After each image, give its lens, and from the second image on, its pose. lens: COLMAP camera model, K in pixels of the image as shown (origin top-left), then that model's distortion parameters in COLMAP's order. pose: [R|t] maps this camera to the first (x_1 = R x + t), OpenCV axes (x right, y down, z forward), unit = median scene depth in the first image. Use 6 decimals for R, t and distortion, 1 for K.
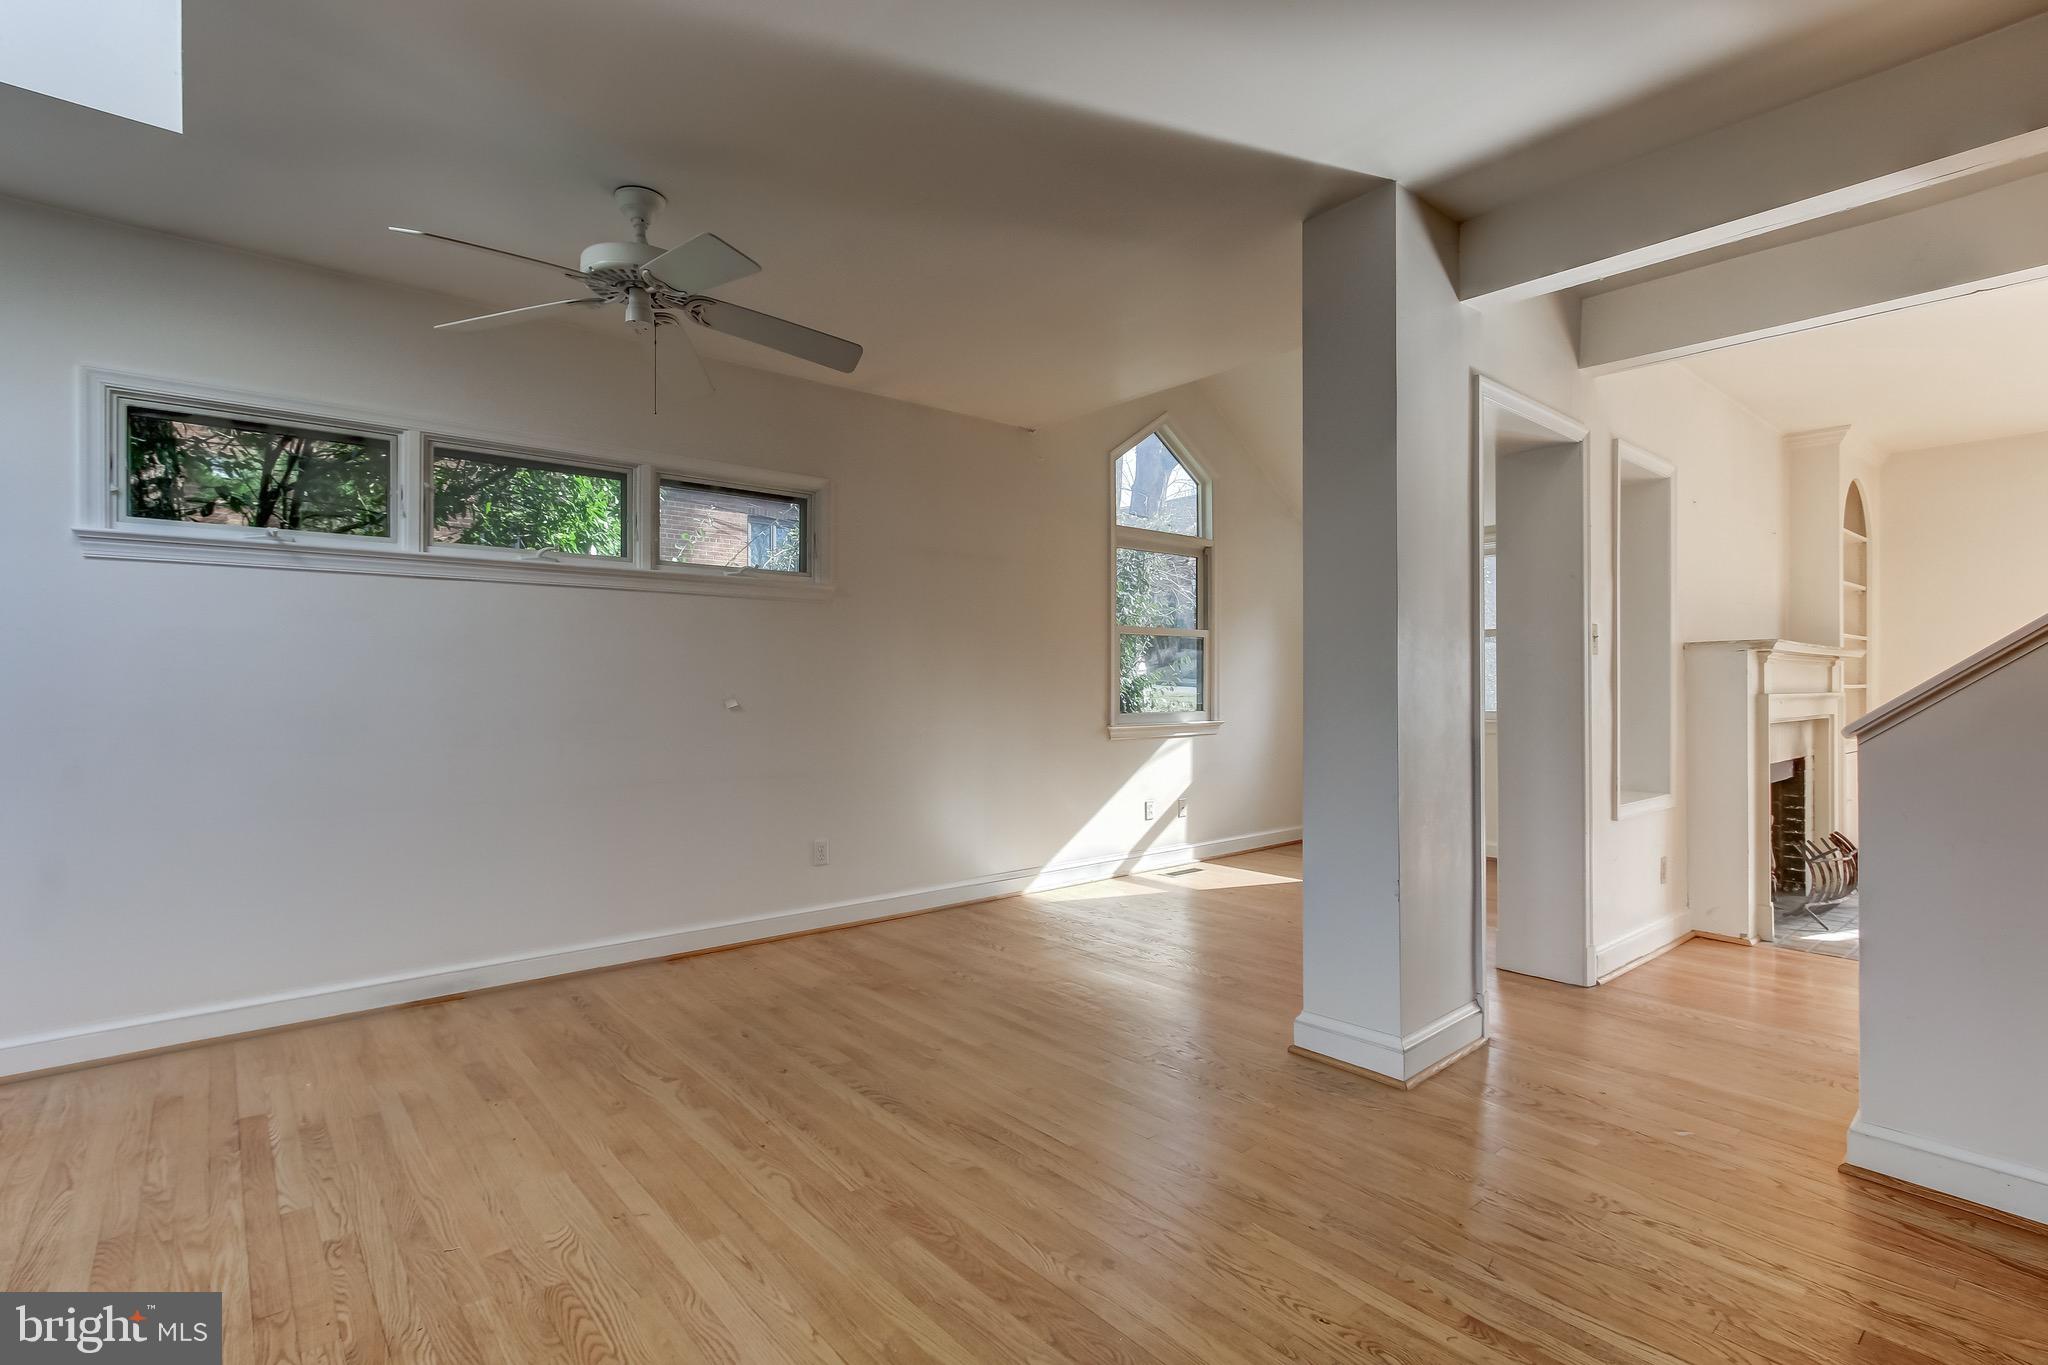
lens RADIAL K [[960.2, 0, 1023.2], [0, 960.2, 692.1], [0, 0, 1]] dist [-0.000606, 0.000393]
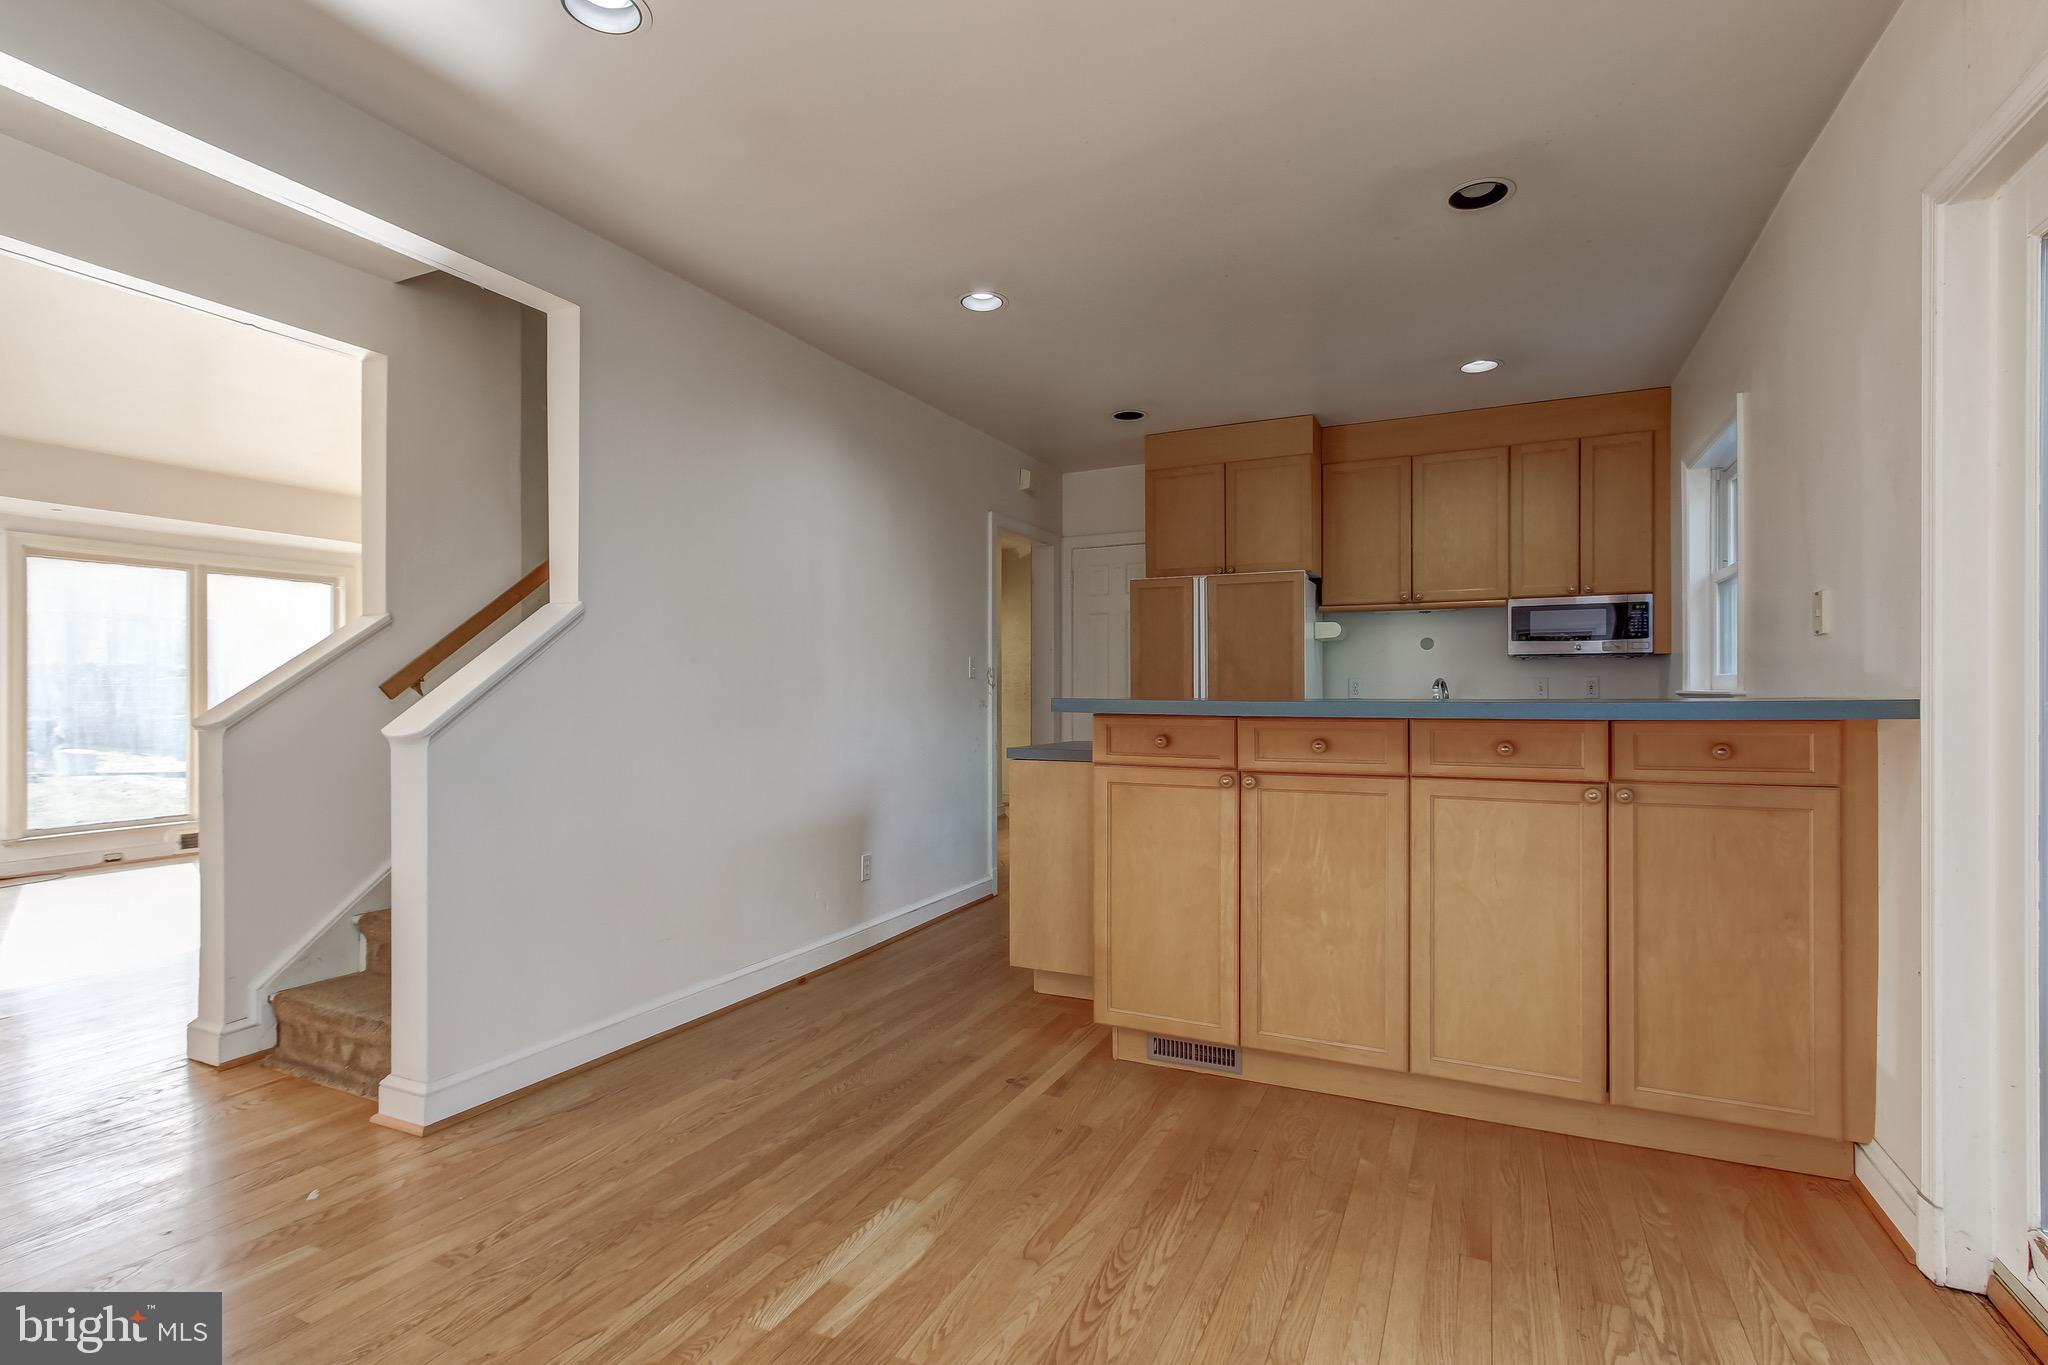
lens RADIAL K [[956.2, 0, 1022.6], [0, 956.2, 692.6], [0, 0, 1]] dist [-0.001878, 0.005307]
pose [[-0.401370, -0.000849, 0.915916, -0.319770], [0.006047, 0.999975, 0.003577, -0.002716], [-0.915896, 0.006974, -0.401355, 0.624502]]
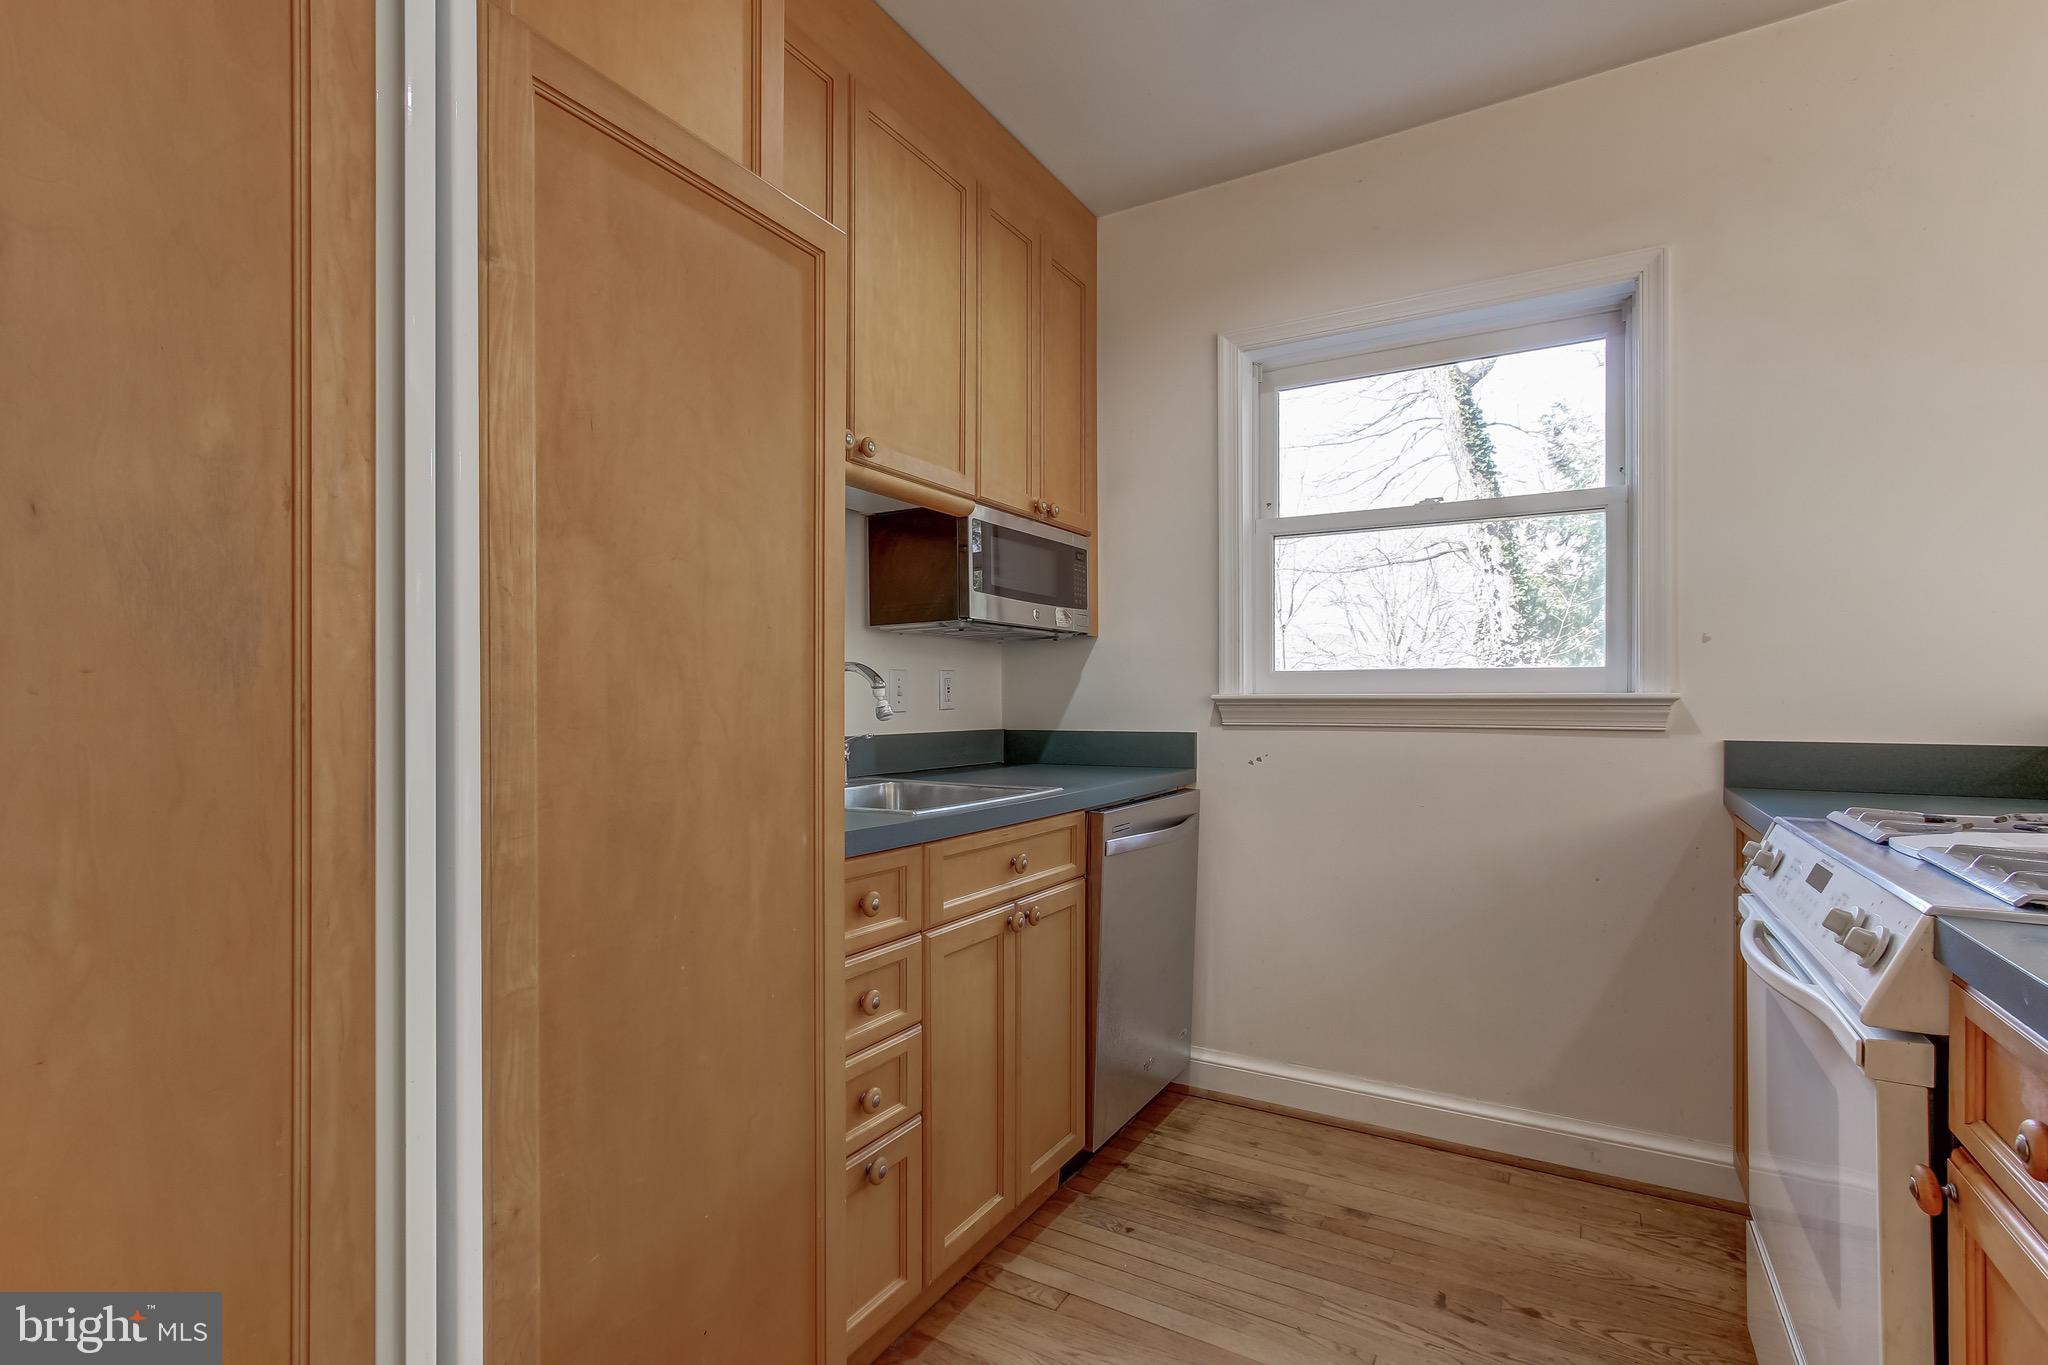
lens RADIAL K [[953.9, 0, 1020.1], [0, 953.9, 699.1], [0, 0, 1]] dist [0.000416, -0.000389]
pose [[-0.944630, -0.000645, -0.328138, 1.067778], [-0.002277, 0.999987, 0.004588, 0.007918], [0.328130, 0.005081, -0.944619, -0.048540]]
